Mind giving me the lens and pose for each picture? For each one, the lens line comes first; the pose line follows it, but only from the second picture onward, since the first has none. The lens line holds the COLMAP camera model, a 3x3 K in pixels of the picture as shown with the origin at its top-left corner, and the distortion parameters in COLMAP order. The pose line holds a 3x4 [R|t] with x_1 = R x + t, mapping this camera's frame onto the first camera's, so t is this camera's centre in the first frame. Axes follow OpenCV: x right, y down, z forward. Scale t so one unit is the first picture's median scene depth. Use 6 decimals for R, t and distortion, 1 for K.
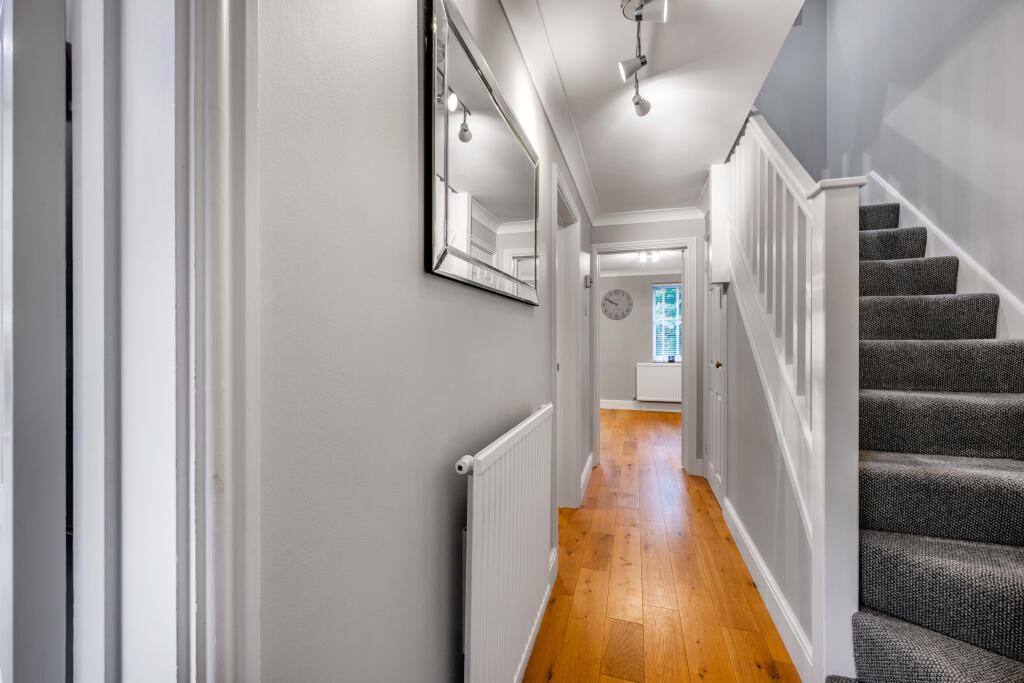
lens RADIAL K [[406.7, 0, 513.2], [0, 406.7, 339.5], [0, 0, 1]] dist [0.003301, 0.000250]
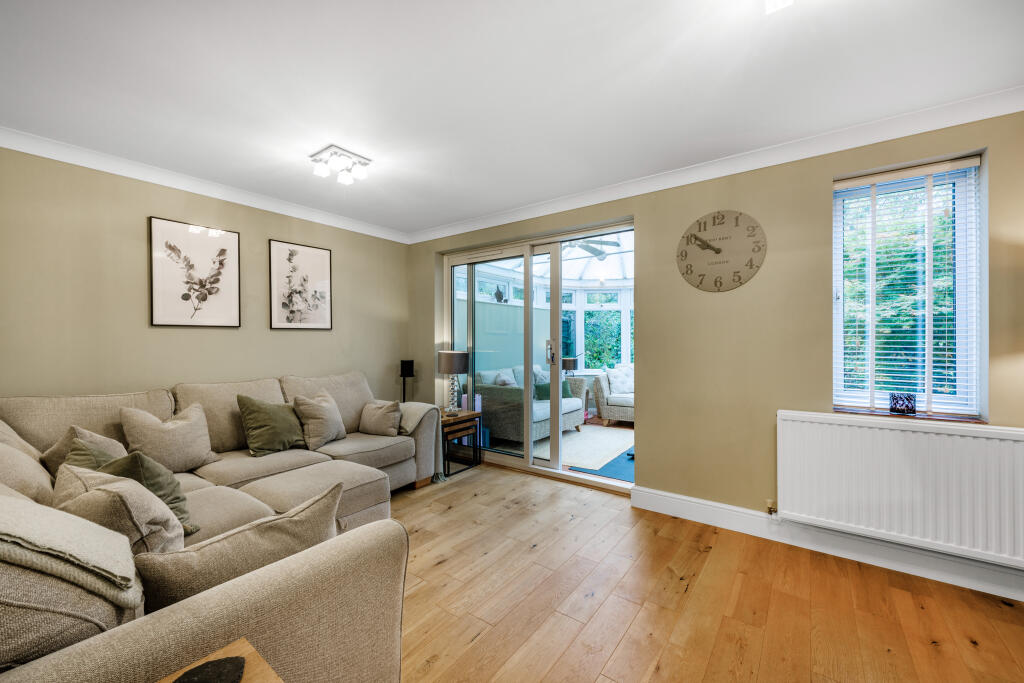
lens RADIAL K [[406.7, 0, 511.3], [0, 406.7, 342.0], [0, 0, 1]] dist [0.003301, 0.000250]
pose [[0.940007, -0.000076, -0.341156, 0.203332], [0.001918, 0.999985, 0.005064, -0.003811], [0.341150, -0.005414, 0.939993, 0.578401]]
